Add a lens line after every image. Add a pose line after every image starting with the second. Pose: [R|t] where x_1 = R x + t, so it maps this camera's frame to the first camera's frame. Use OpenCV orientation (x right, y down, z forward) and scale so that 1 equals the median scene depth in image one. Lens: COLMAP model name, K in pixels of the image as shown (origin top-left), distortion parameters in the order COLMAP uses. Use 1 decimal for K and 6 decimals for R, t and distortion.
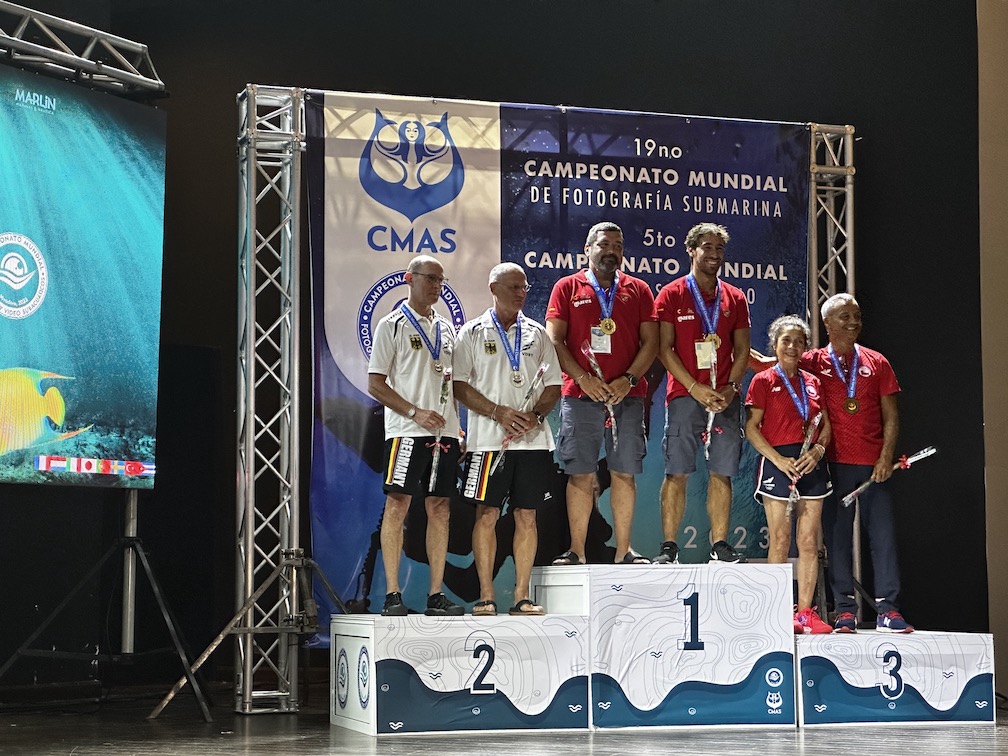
lens RADIAL K [[2236.9, 0, 504.0], [0, 2236.9, 378.0], [0, 0, 1]] dist [-0.016654, 3.465623]
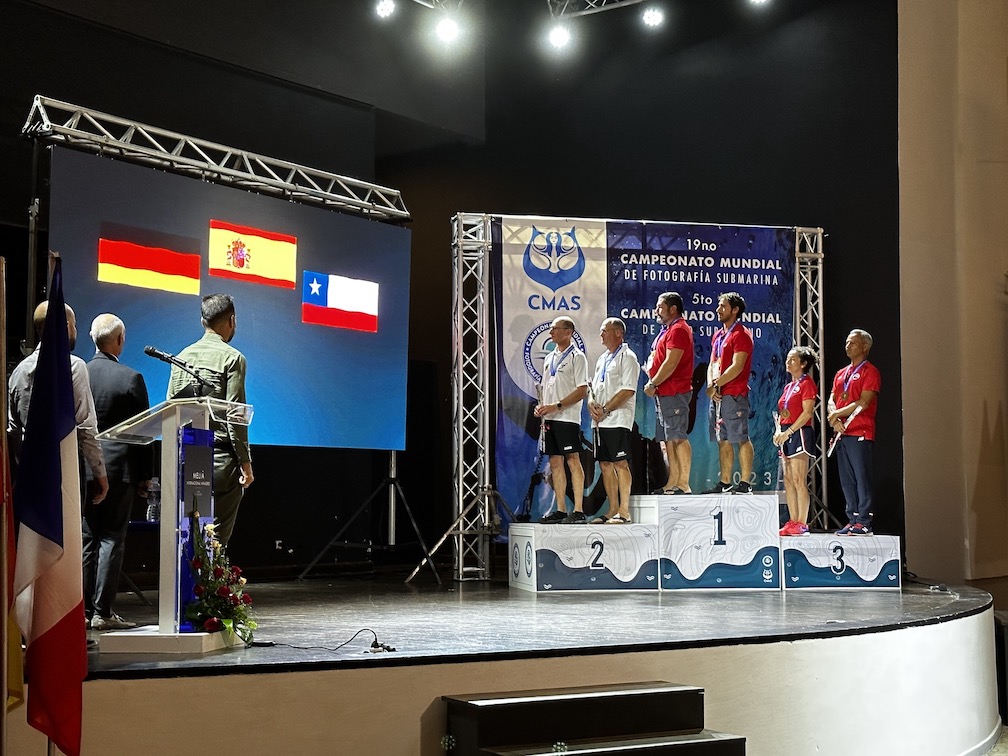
lens RADIAL K [[1585.7, 0, 504.0], [0, 1585.7, 378.0], [0, 0, 1]] dist [0.223729, 0.075835]
pose [[0.997520, -0.004582, -0.070228, 0.005163], [0.005575, 0.999887, 0.013959, -0.021977], [0.070156, -0.014316, 0.997433, -0.205724]]
